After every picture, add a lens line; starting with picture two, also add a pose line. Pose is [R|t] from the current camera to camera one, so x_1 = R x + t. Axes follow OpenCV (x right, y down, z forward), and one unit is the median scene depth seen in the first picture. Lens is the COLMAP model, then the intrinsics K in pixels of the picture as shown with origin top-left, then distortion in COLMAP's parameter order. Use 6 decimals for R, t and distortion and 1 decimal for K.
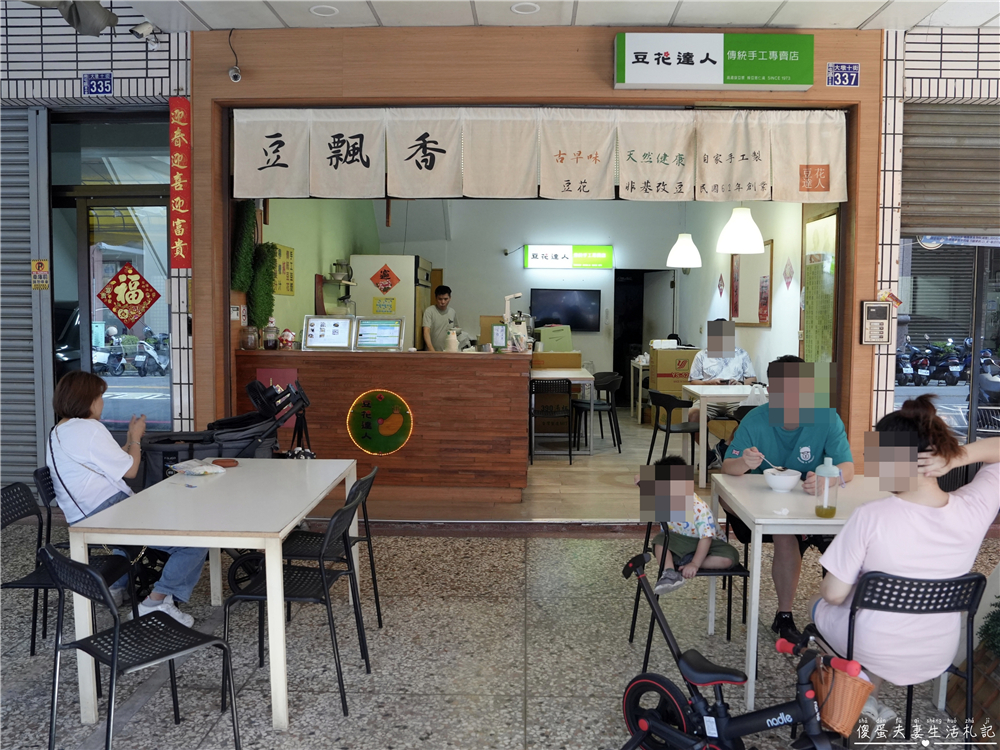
lens RADIAL K [[836.3, 0, 501.3], [0, 836.3, 372.6], [0, 0, 1]] dist [-0.078802, 0.013751]
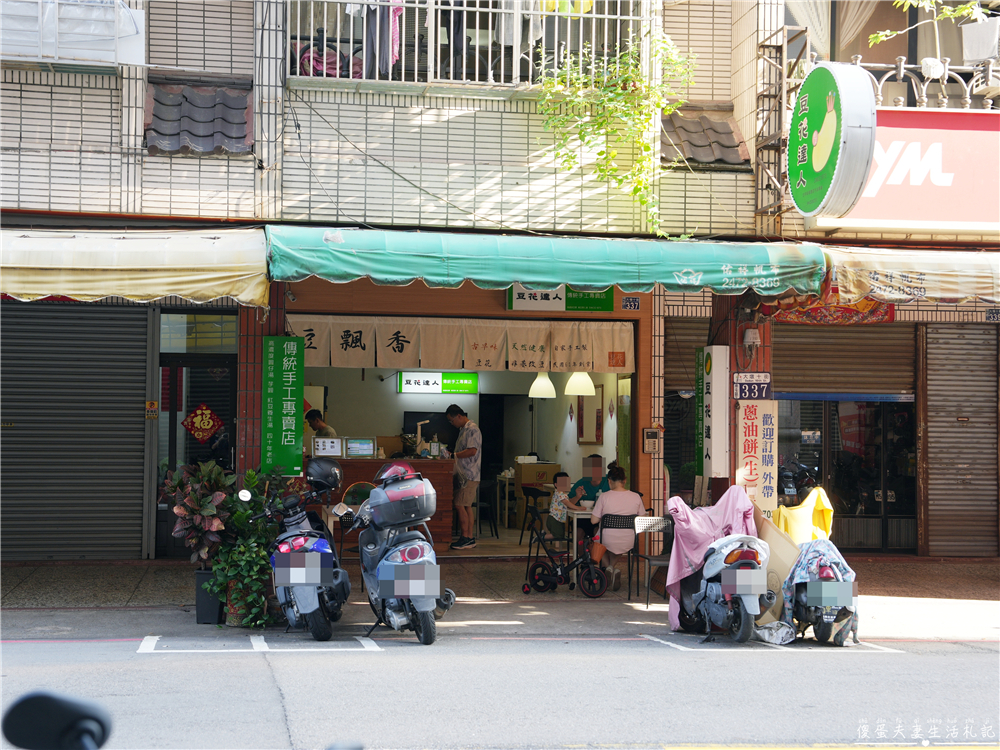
lens RADIAL K [[1427.5, 0, 500.7], [0, 1427.5, 375.8], [0, 0, 1]] dist [0.115608, 0.000000]
pose [[0.981629, 0.009786, 0.190551, -0.448925], [0.011029, 0.994104, -0.107872, 0.128069], [-0.190483, 0.107992, 0.975733, -1.940933]]
